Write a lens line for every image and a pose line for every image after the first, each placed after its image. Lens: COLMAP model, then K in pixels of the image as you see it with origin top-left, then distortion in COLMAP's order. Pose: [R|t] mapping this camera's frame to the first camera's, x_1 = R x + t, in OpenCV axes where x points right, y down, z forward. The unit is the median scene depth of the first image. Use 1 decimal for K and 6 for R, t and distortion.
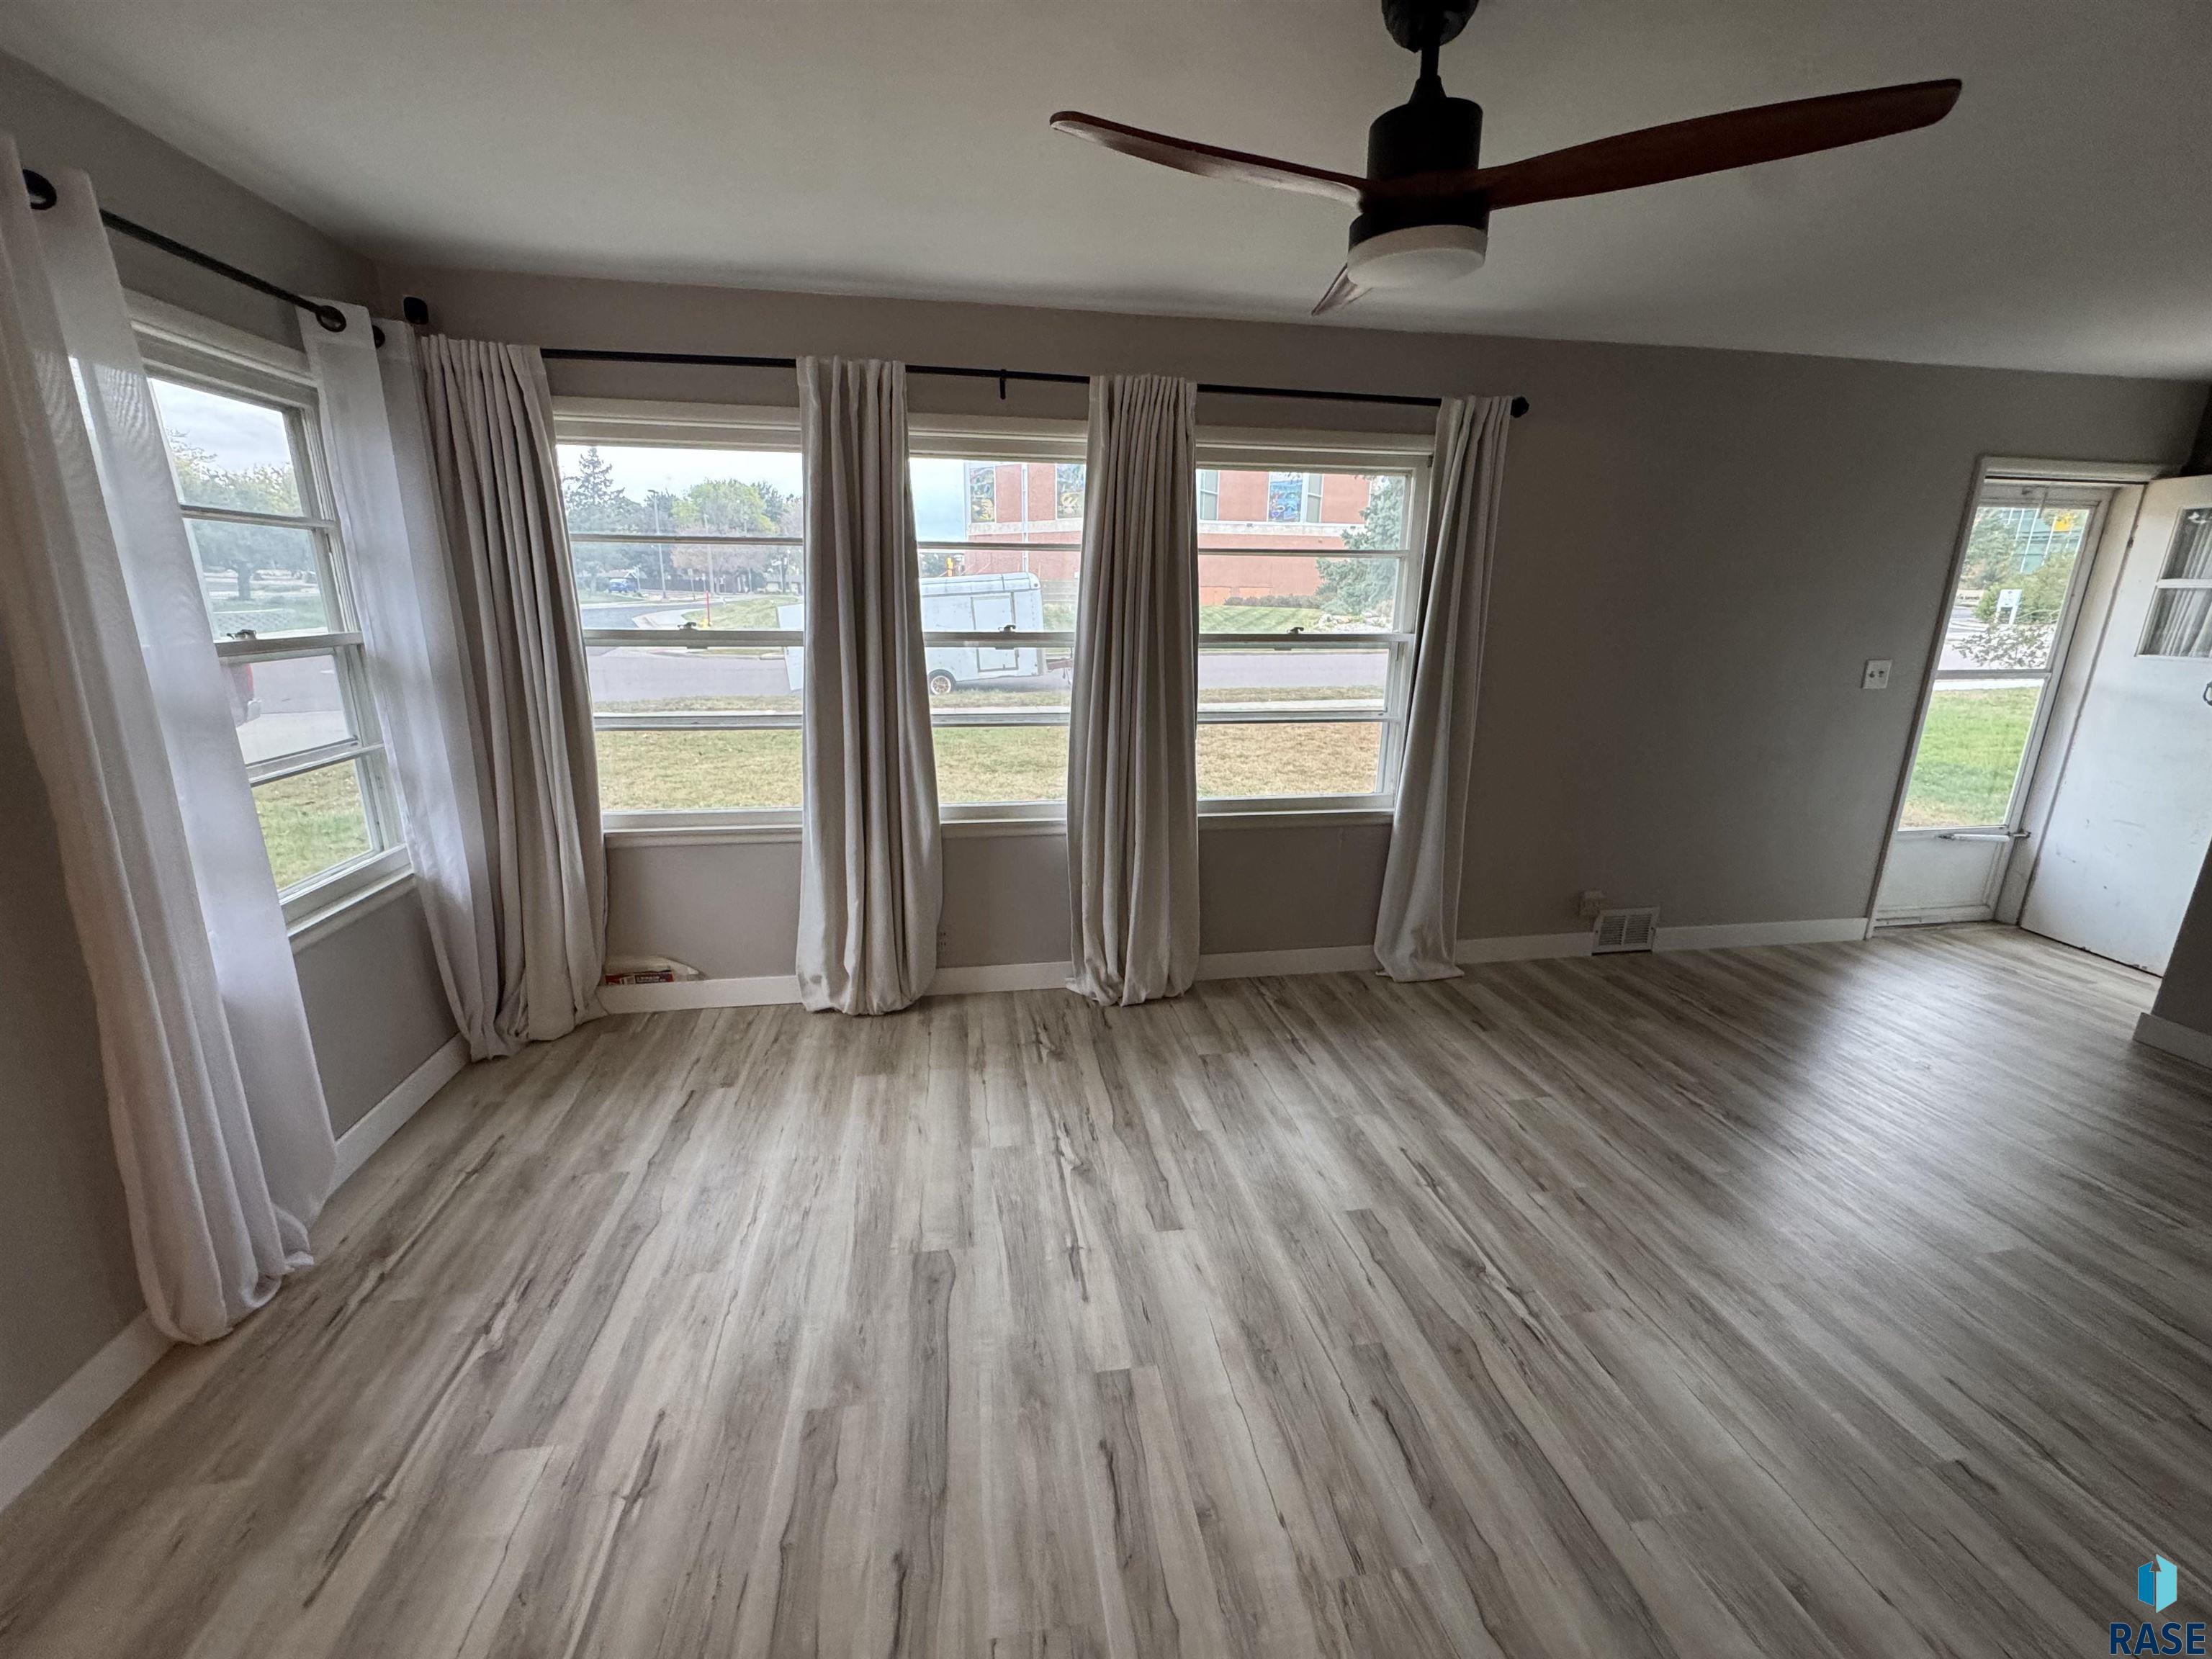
lens RADIAL K [[896.0, 0, 1108.0], [0, 896.0, 819.3], [0, 0, 1]] dist [-0.000198, -0.000303]
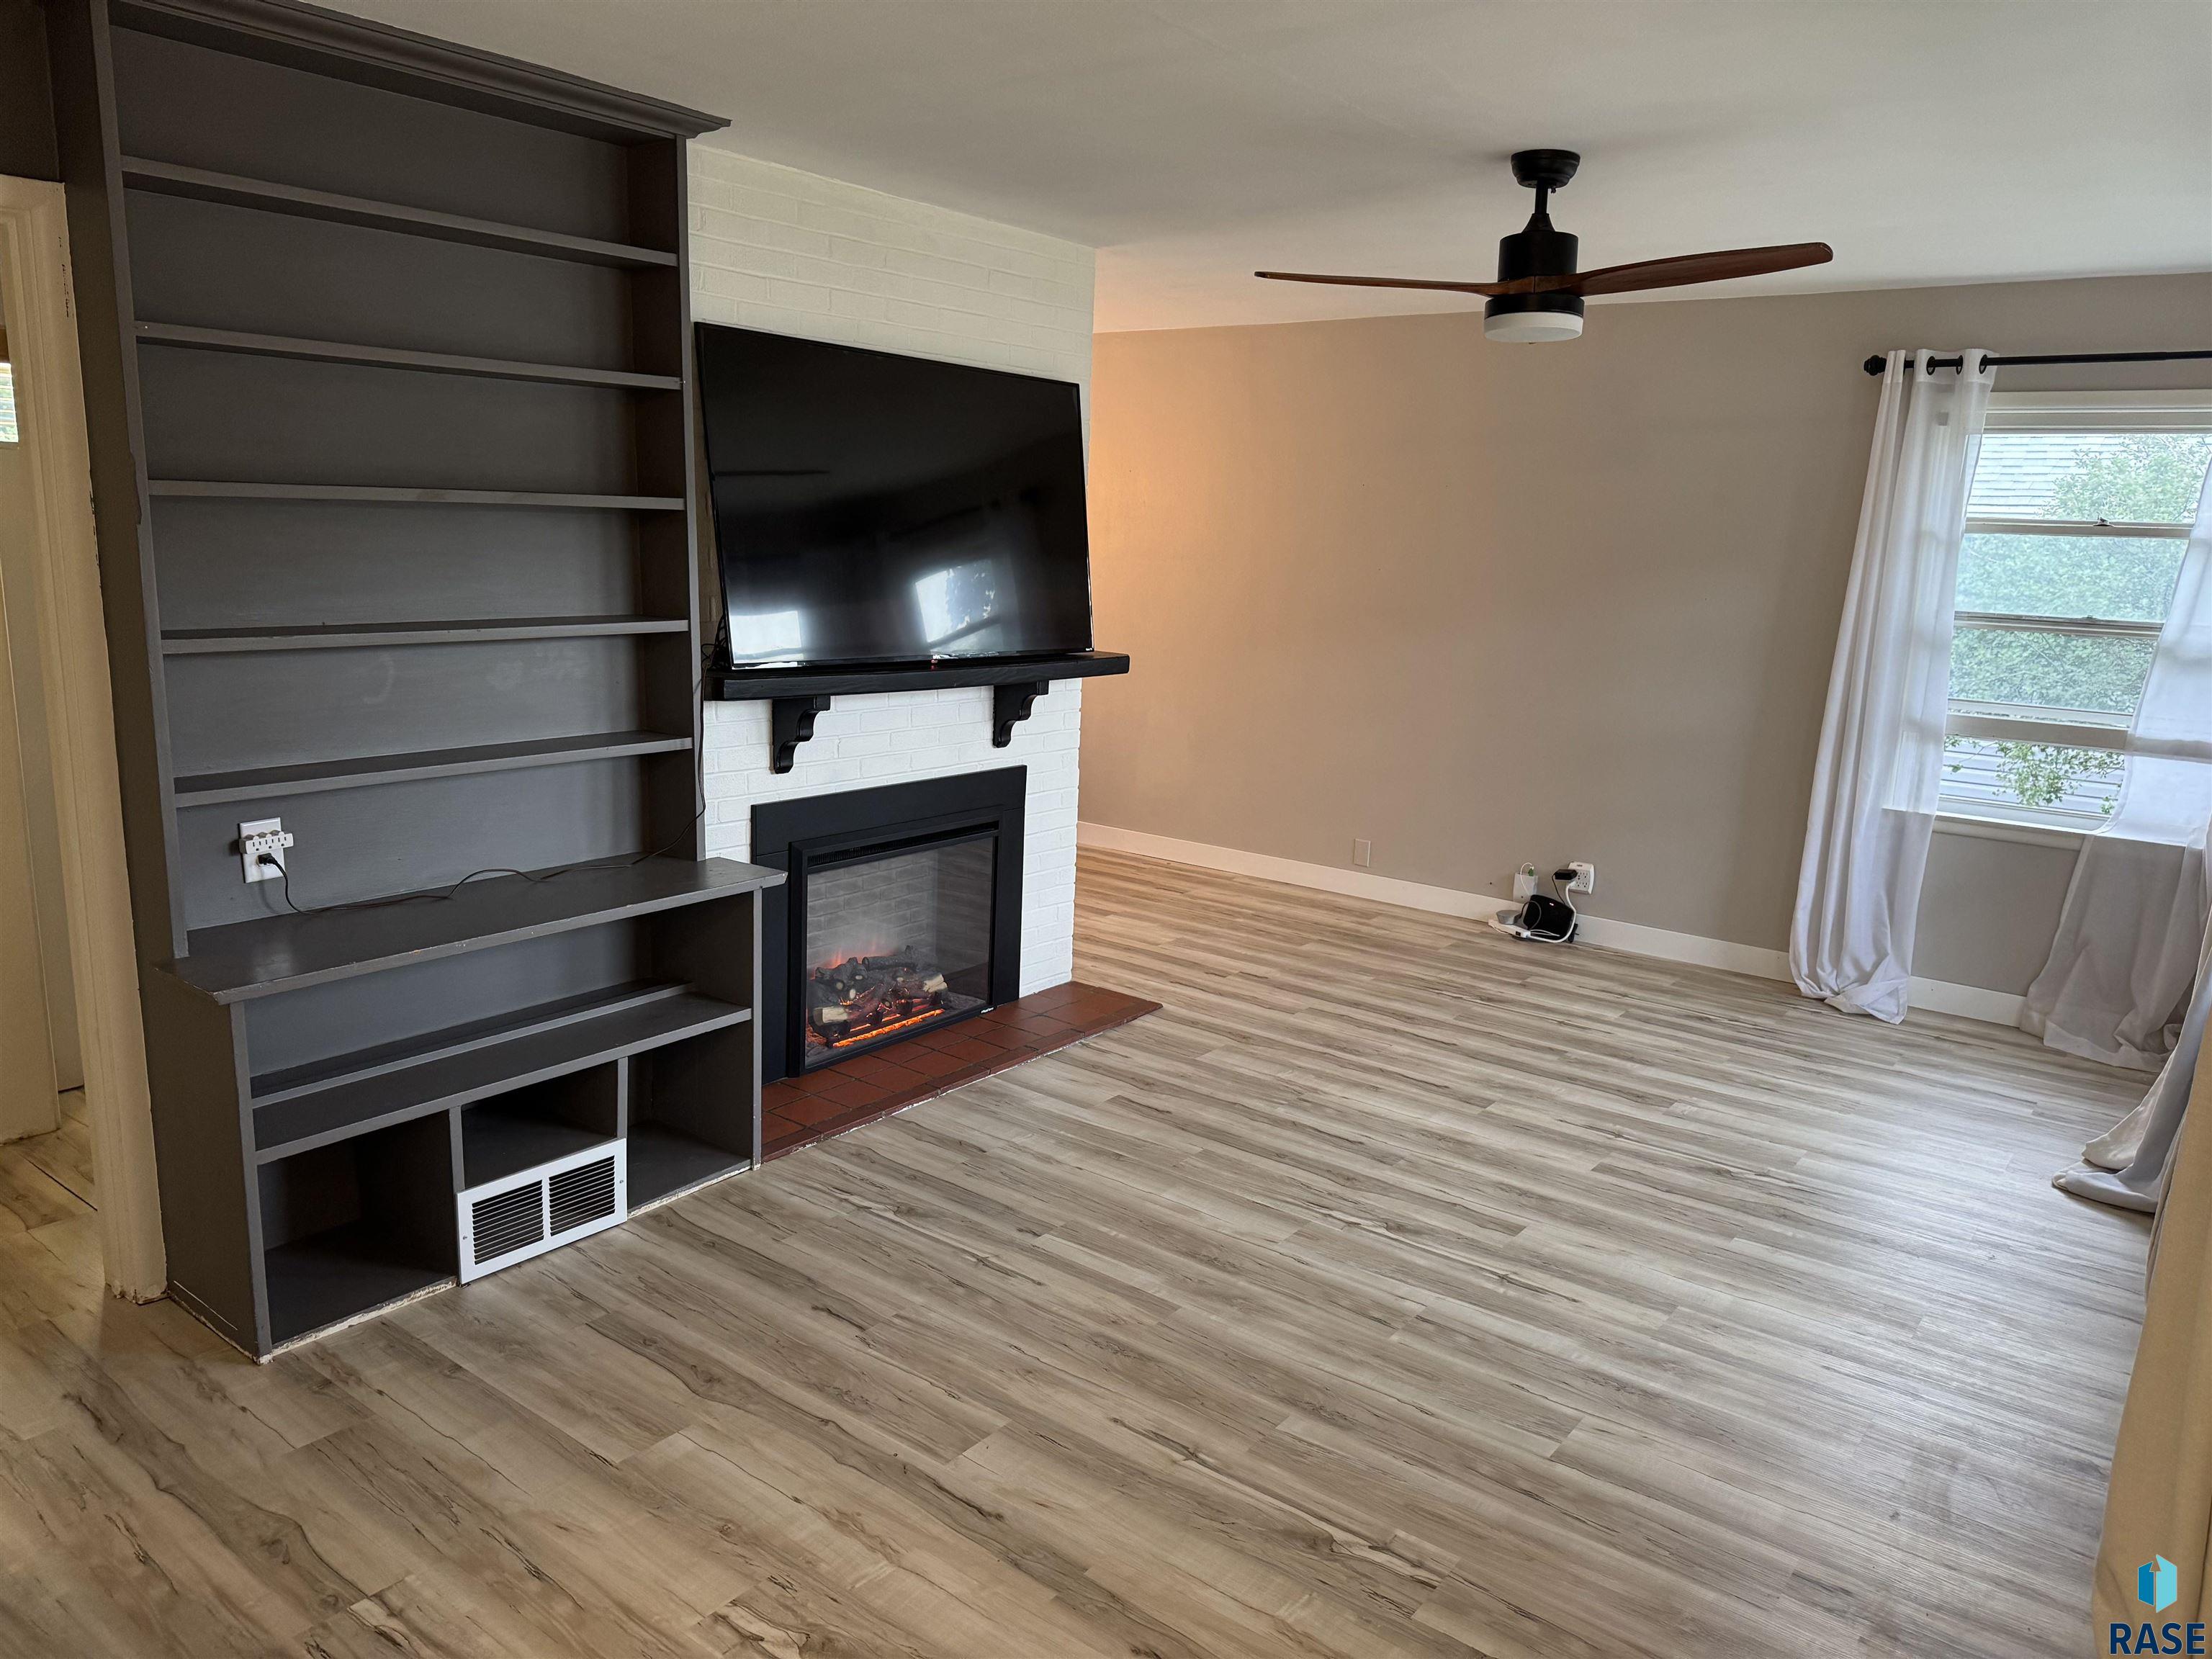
lens RADIAL K [[1552.9, 0, 1104.8], [0, 1552.9, 827.5], [0, 0, 1]] dist [-0.027715, -0.001000]
pose [[-0.731825, 0.107662, -0.672934, 1.877814], [-0.203279, 0.908005, 0.366339, -0.507917], [0.650469, 0.404890, -0.642616, 1.829407]]
